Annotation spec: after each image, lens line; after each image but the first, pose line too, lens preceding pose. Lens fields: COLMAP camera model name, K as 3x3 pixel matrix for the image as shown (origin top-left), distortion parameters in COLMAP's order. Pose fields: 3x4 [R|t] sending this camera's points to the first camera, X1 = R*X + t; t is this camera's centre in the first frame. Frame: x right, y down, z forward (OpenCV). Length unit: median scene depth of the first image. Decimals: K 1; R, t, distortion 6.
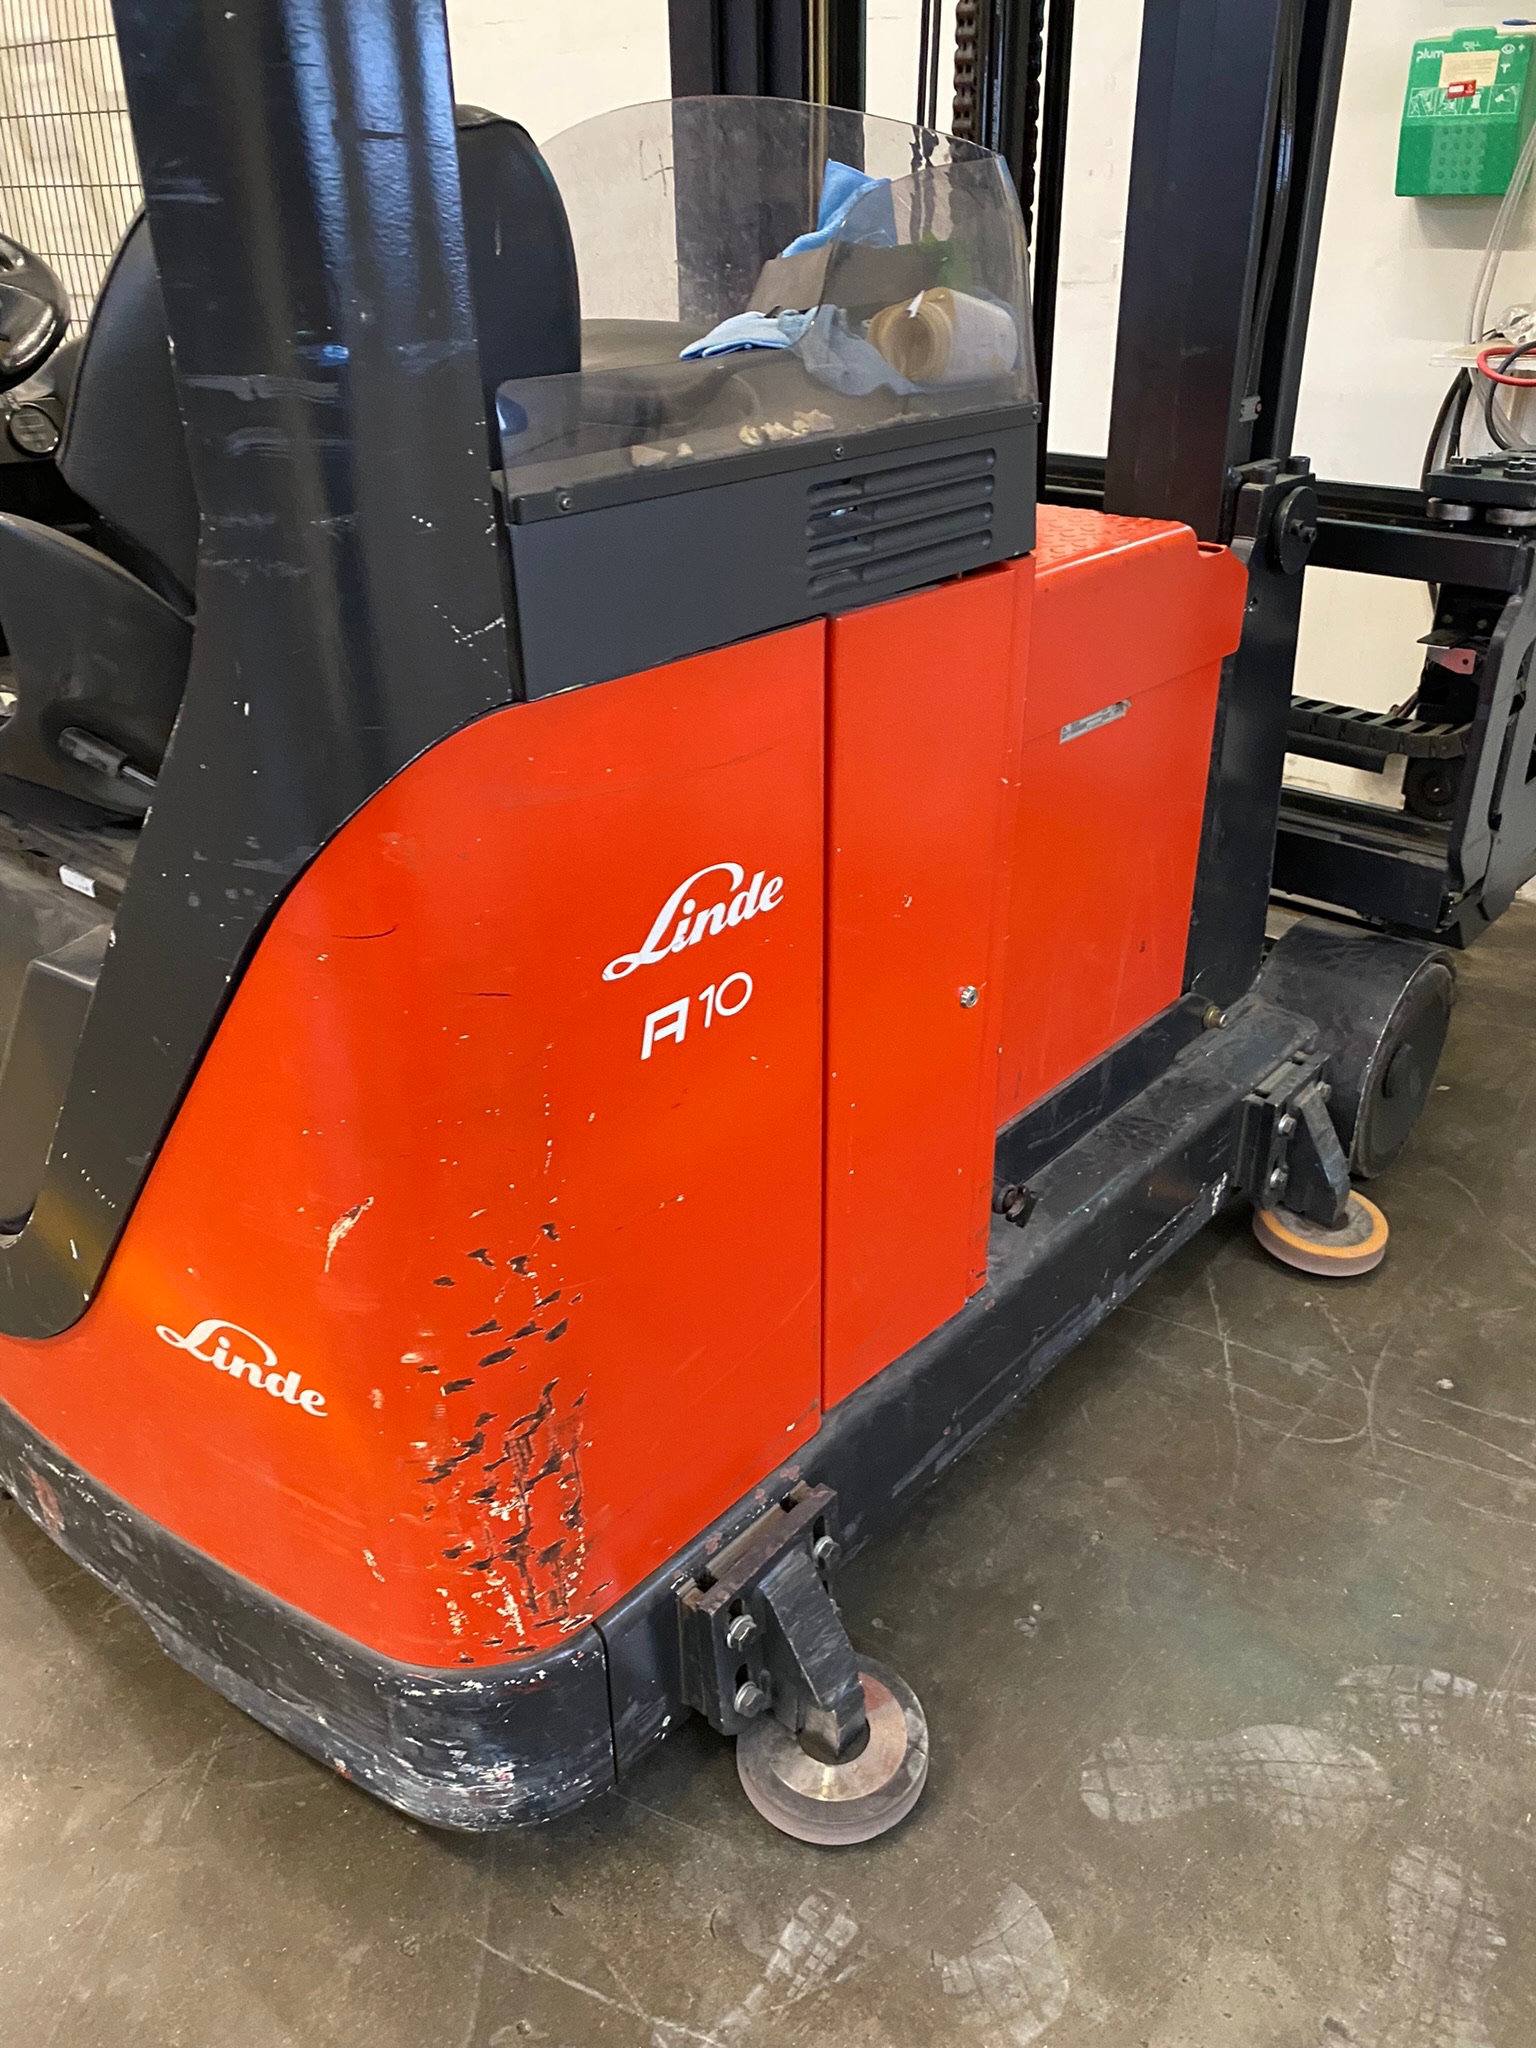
lens RADIAL K [[1583.7, 0, 784.1], [0, 1583.7, 1020.3], [0, 0, 1]] dist [0.035654, -0.027617]
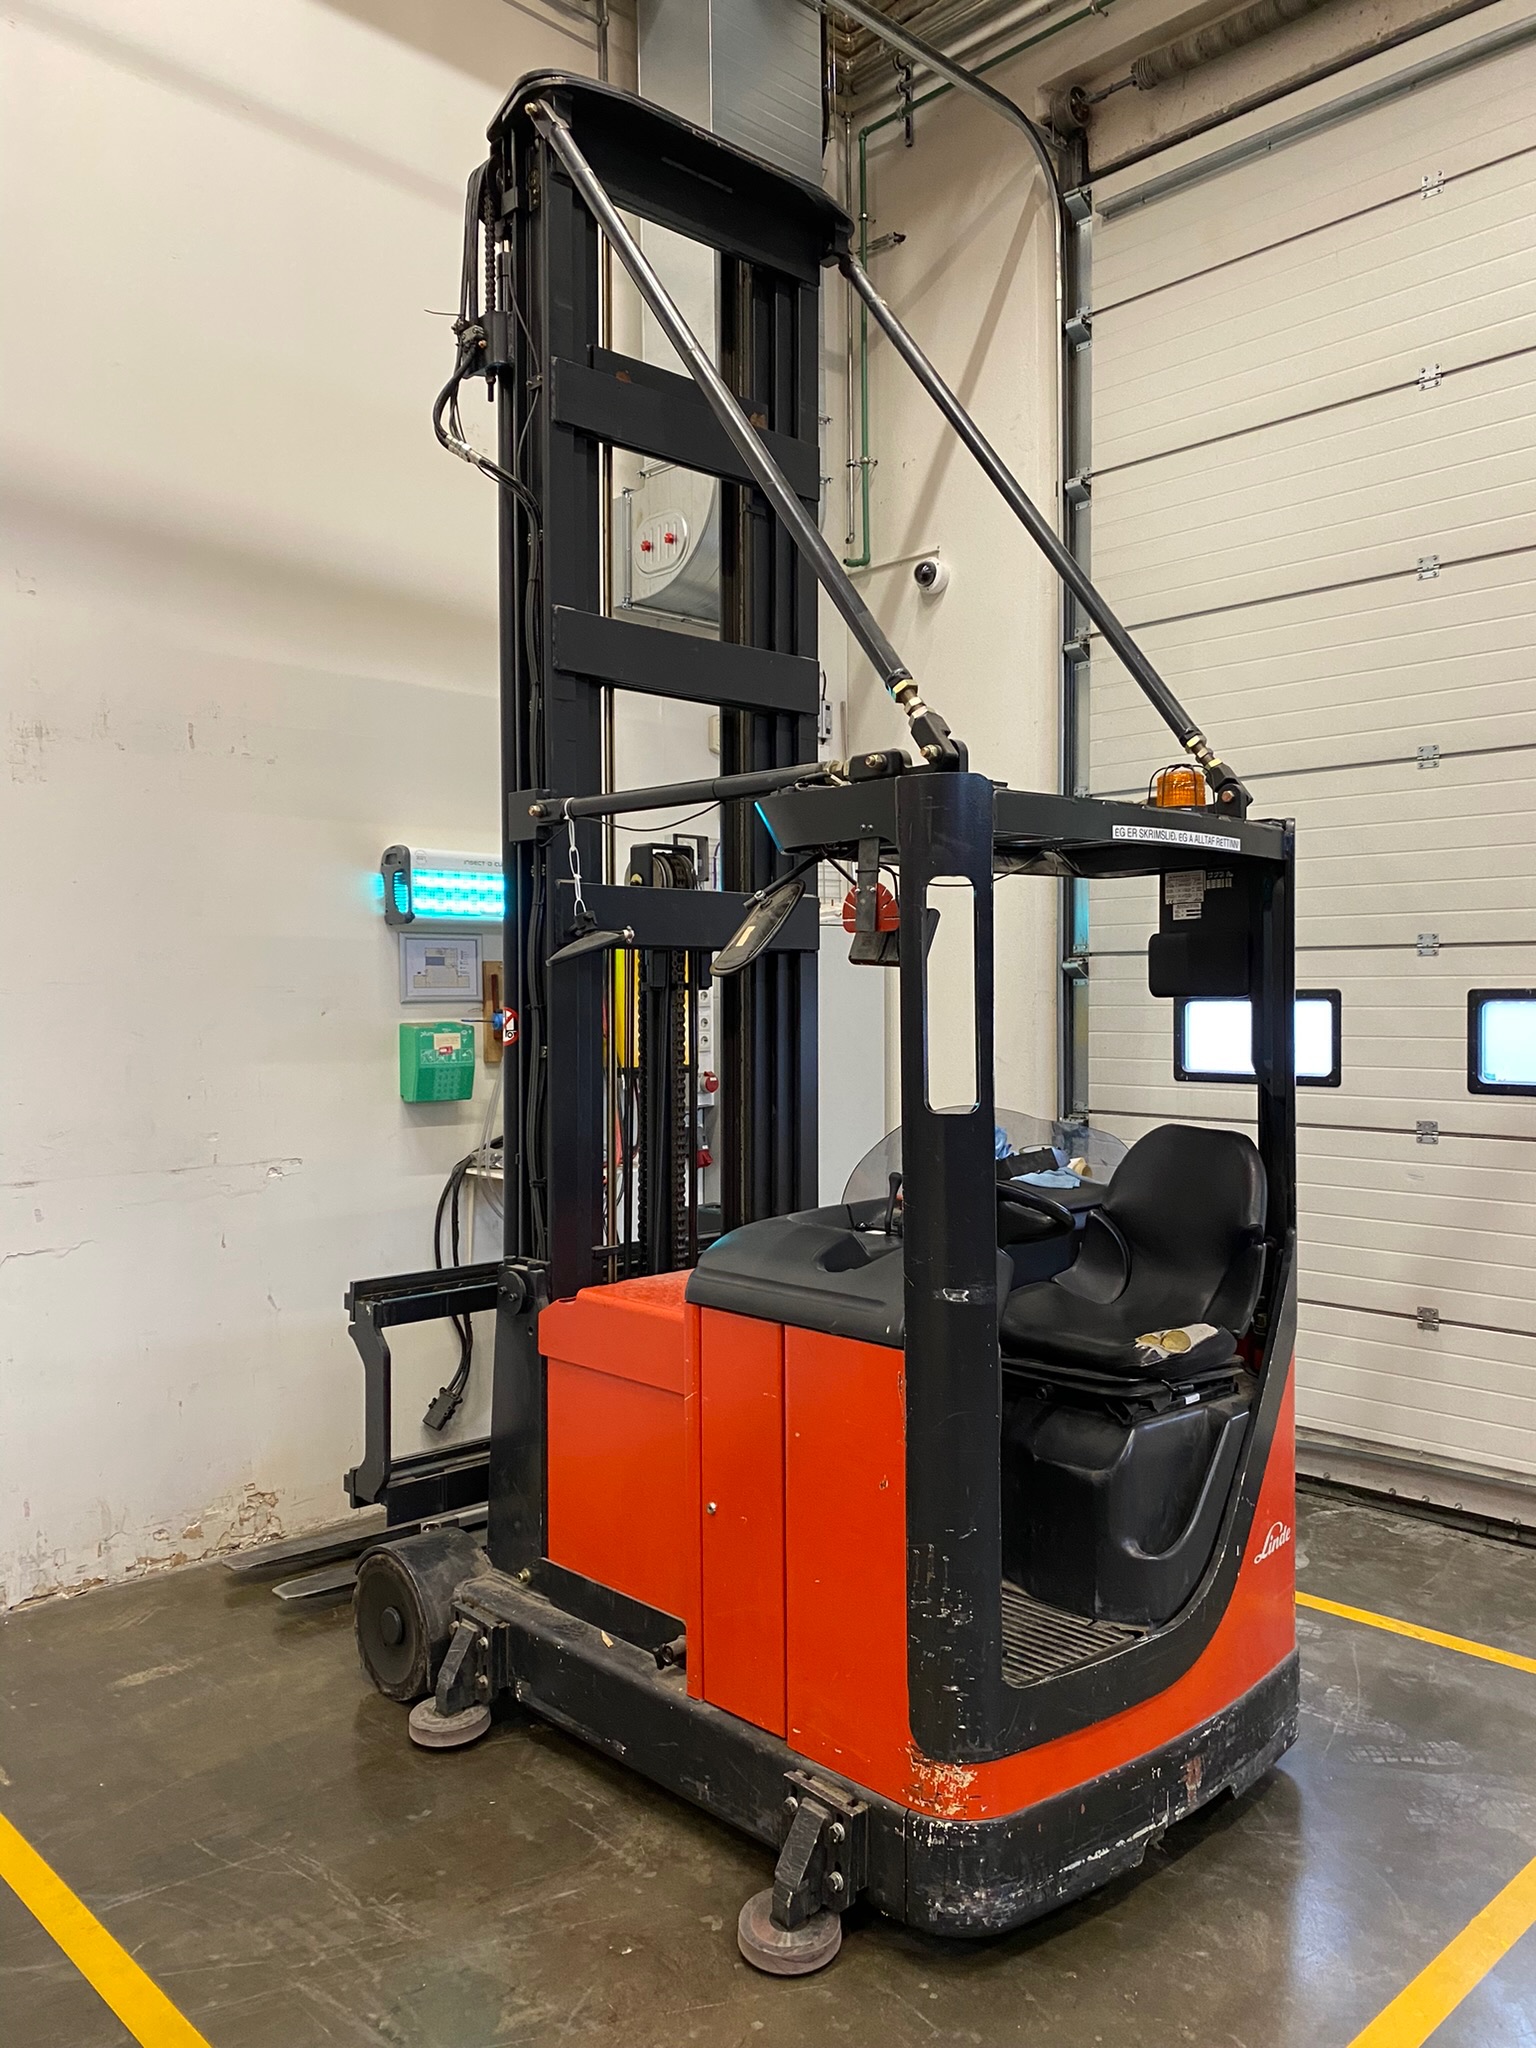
lens RADIAL K [[1583.7, 0, 784.1], [0, 1583.7, 1020.3], [0, 0, 1]] dist [0.035654, -0.027617]
pose [[0.096338, -0.010298, 0.995295, -2.421084], [0.454542, 0.890046, -0.034788, -0.668444], [-0.885500, 0.455755, 0.090426, 0.854323]]
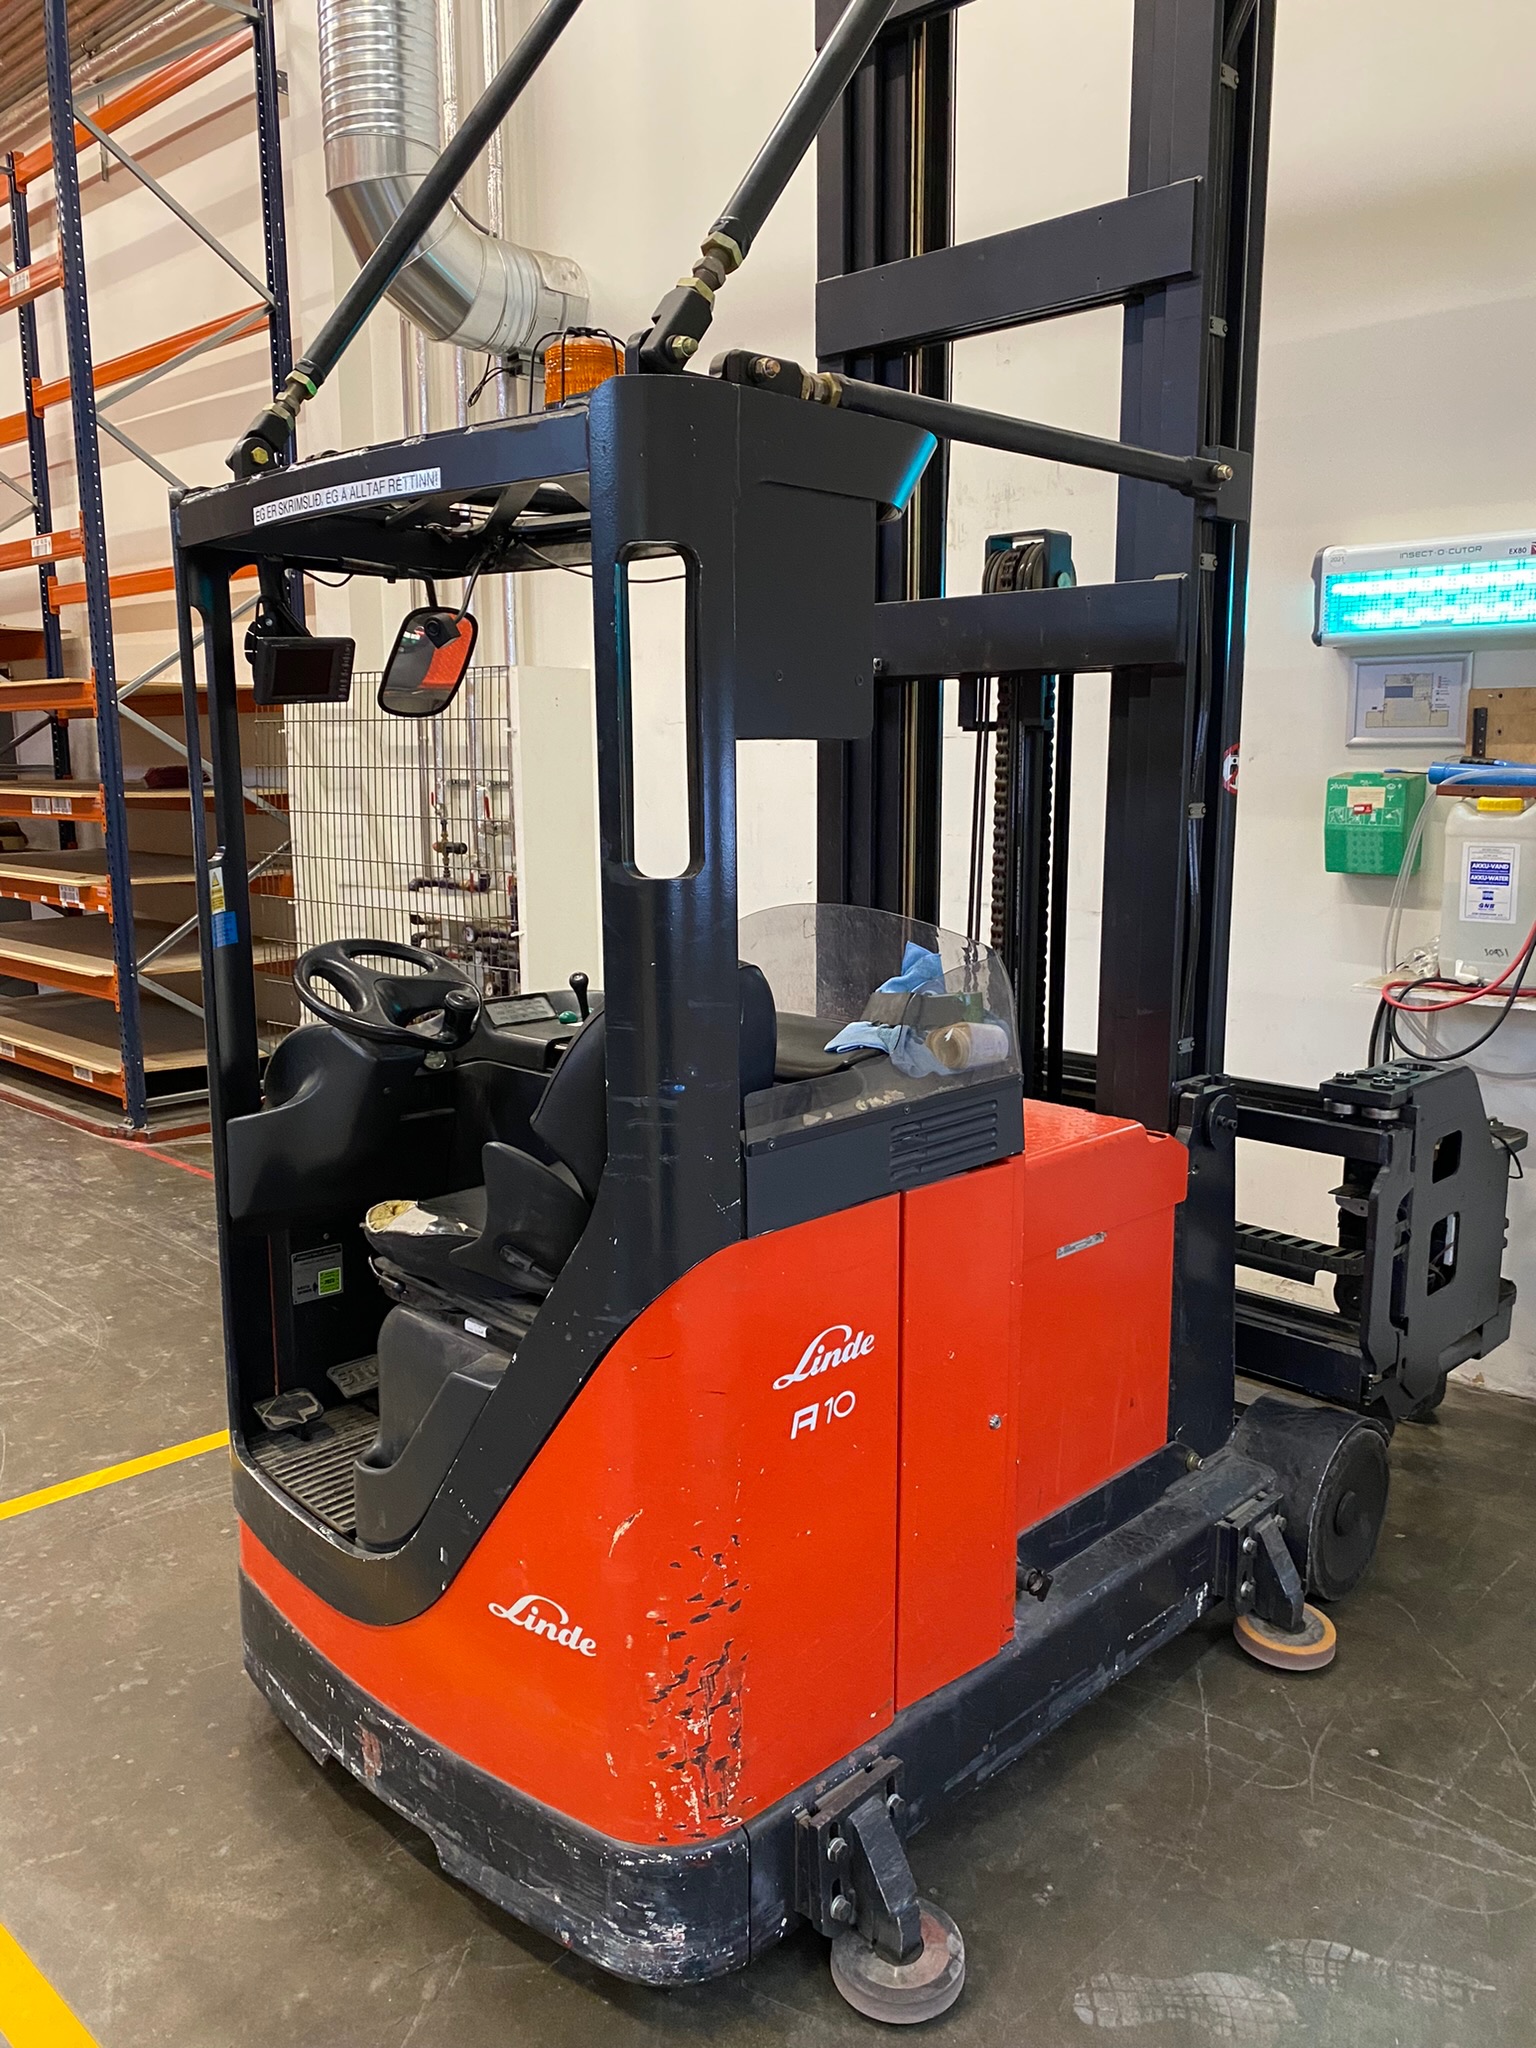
lens RADIAL K [[1585.3, 0, 799.1], [0, 1585.3, 1021.0], [0, 0, 1]] dist [0.074519, -0.145561]
pose [[0.998119, 0.019308, -0.058180, 0.009016], [-0.035691, 0.954687, -0.295465, 0.076338], [0.049839, 0.296985, 0.953581, -0.604842]]
